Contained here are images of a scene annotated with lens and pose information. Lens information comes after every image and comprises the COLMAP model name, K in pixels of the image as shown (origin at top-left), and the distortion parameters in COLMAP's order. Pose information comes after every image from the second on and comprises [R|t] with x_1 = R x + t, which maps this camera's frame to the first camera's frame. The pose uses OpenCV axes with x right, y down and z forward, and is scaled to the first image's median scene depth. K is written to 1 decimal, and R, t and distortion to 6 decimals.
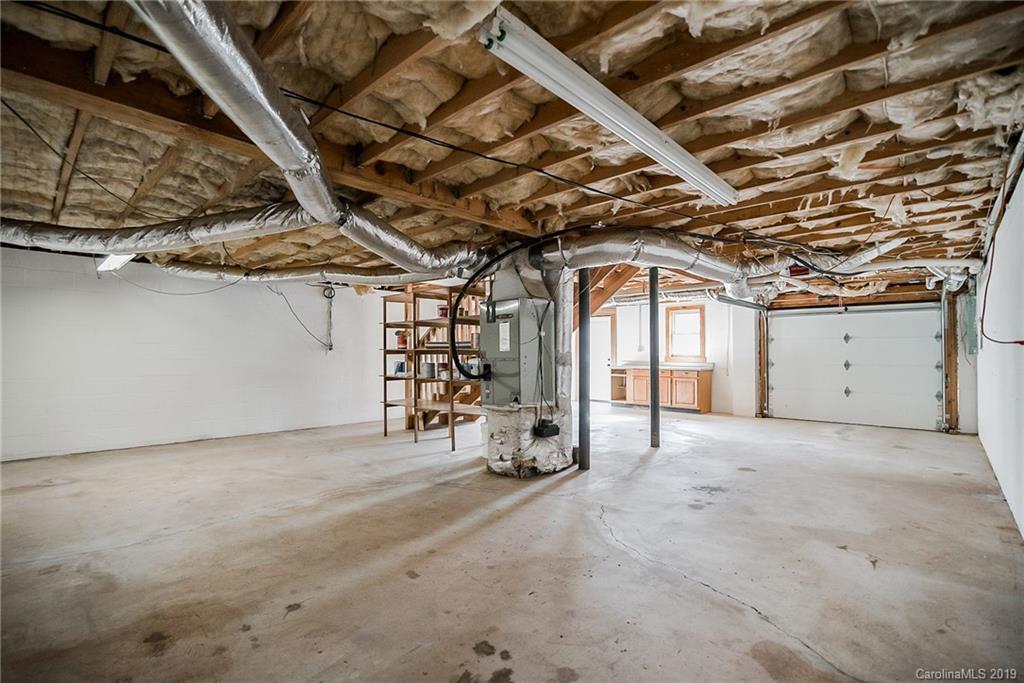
lens RADIAL K [[472.8, 0, 509.1], [0, 472.8, 344.1], [0, 0, 1]] dist [-0.014423, 0.000229]
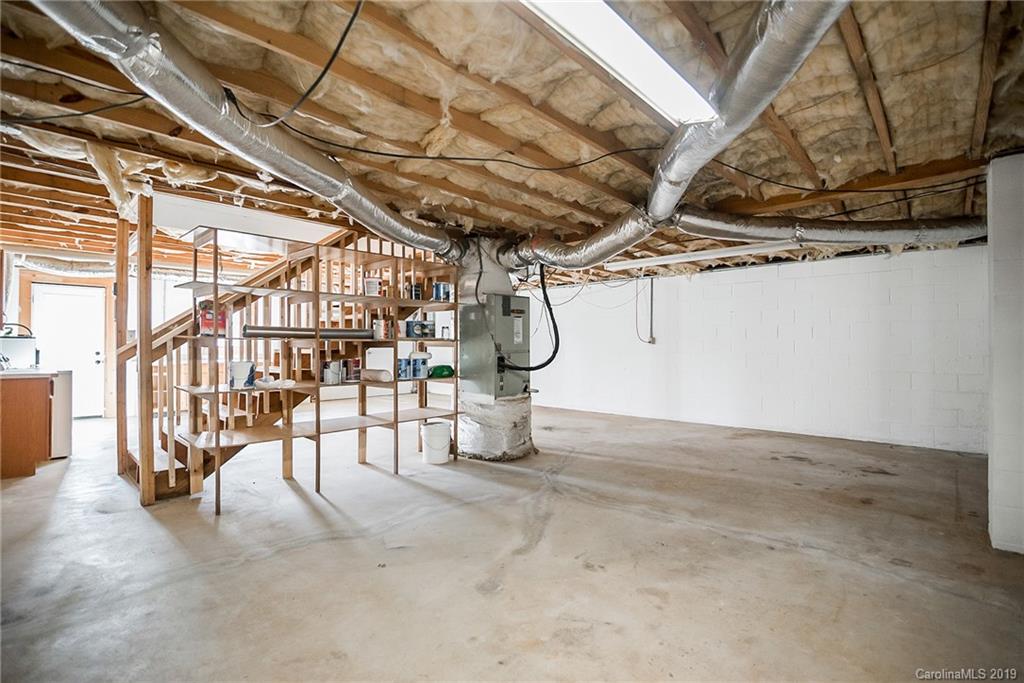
lens RADIAL K [[472.8, 0, 515.8], [0, 472.8, 343.3], [0, 0, 1]] dist [-0.014423, 0.000229]
pose [[-0.009321, 0.002115, 0.999954, -1.283458], [-0.023652, 0.999718, -0.002335, 0.018684], [-0.999677, -0.023673, -0.009268, 1.193384]]
